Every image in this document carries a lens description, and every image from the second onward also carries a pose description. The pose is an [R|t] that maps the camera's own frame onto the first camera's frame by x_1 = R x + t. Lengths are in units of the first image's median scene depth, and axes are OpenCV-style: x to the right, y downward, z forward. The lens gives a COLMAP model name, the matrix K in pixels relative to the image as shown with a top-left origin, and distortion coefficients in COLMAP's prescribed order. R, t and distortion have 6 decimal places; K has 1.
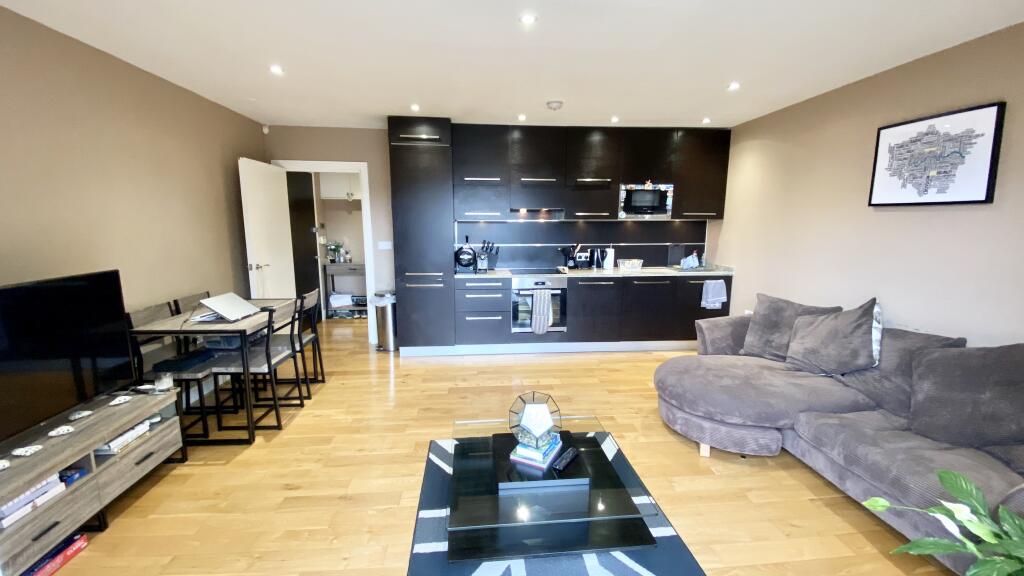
lens RADIAL K [[413.1, 0, 506.7], [0, 413.1, 284.7], [0, 0, 1]] dist [0.059437, -0.042852]
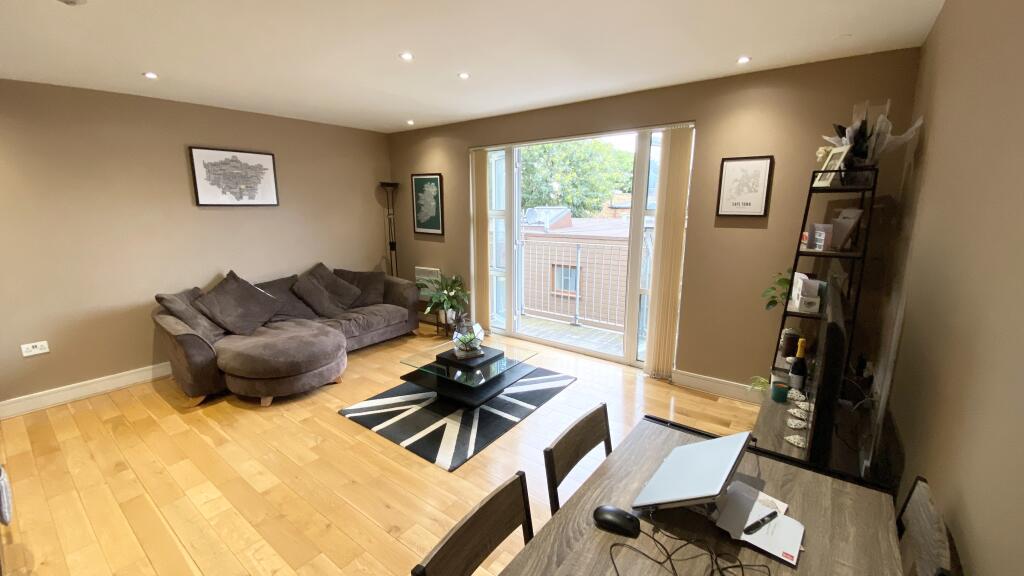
lens RADIAL K [[413.1, 0, 506.7], [0, 413.1, 284.7], [0, 0, 1]] dist [0.059437, -0.042852]
pose [[-0.733095, -0.126569, 0.668245, -0.495278], [0.107463, 0.948633, 0.297567, -0.156666], [-0.671583, 0.289957, -0.681837, 0.858069]]
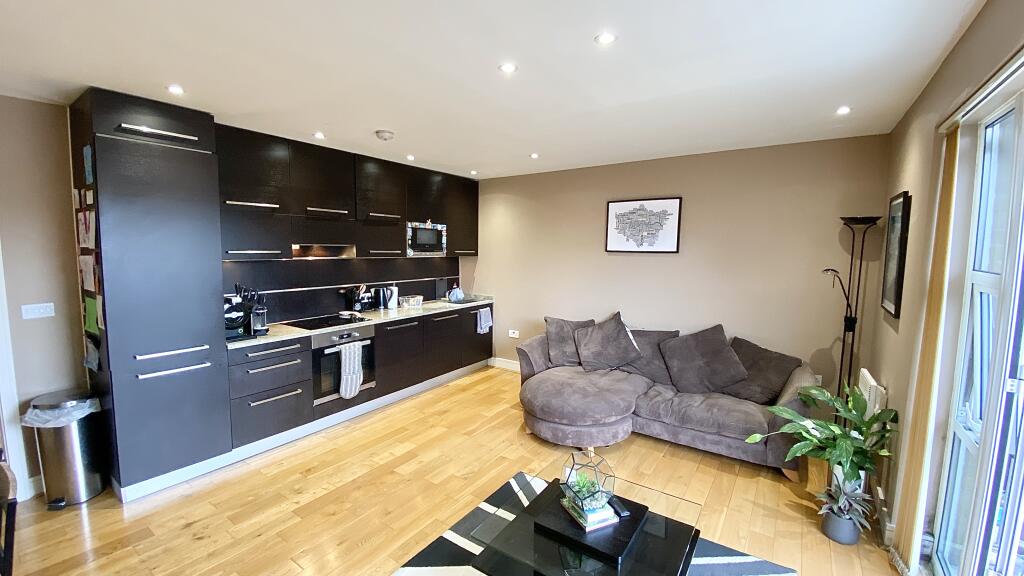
lens RADIAL K [[413.1, 0, 506.7], [0, 413.1, 284.7], [0, 0, 1]] dist [0.059437, -0.042852]
pose [[0.636664, -0.067681, 0.768165, -0.340846], [0.107948, 0.994155, -0.001876, -0.067582], [-0.763548, 0.084116, 0.640249, 0.210956]]
